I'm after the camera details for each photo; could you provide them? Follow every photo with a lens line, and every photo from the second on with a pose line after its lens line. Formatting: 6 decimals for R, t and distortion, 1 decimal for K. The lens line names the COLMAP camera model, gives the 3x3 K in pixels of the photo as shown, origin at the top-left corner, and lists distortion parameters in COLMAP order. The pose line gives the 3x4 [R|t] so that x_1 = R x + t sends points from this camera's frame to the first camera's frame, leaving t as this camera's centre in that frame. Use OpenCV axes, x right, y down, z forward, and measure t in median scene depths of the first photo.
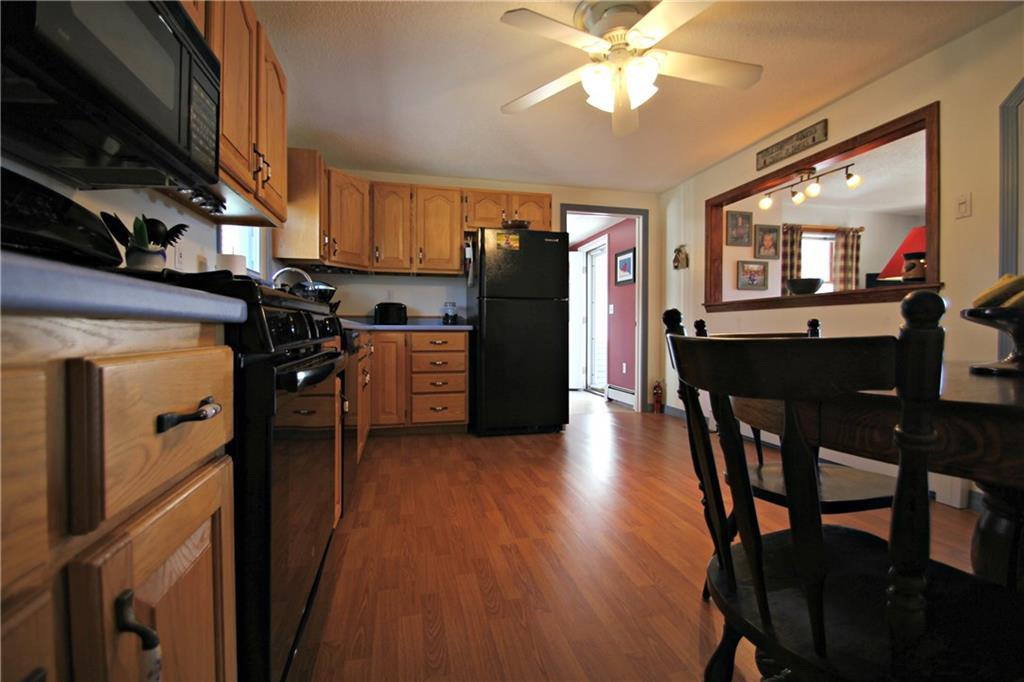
lens RADIAL K [[469.3, 0, 508.0], [0, 469.3, 343.9], [0, 0, 1]] dist [-0.001777, -0.000792]
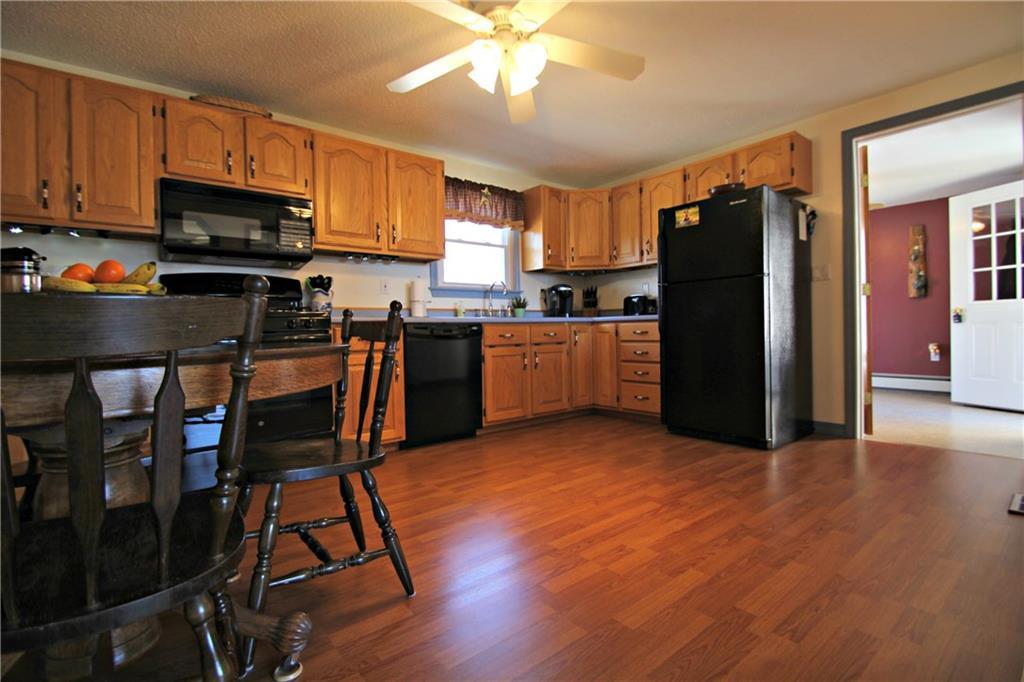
lens RADIAL K [[469.3, 0, 521.3], [0, 469.3, 335.4], [0, 0, 1]] dist [-0.001777, -0.000792]
pose [[0.443941, -0.002274, -0.896053, 0.650262], [-0.003499, 0.999985, -0.004271, 0.009033], [0.896049, 0.005032, 0.443926, 0.329917]]
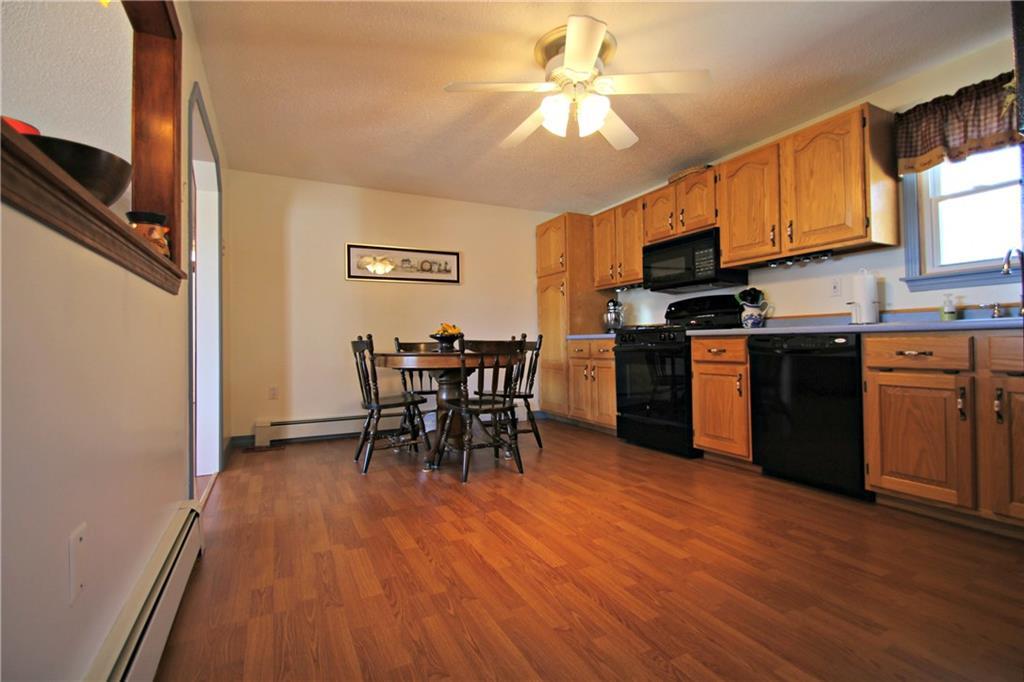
lens RADIAL K [[469.3, 0, 521.0], [0, 469.3, 332.7], [0, 0, 1]] dist [-0.001777, -0.000792]
pose [[-0.966402, -0.001488, -0.257032, 0.371673], [-0.002437, 0.999991, 0.003376, -0.020122], [0.257025, 0.003889, -0.966397, 1.157968]]
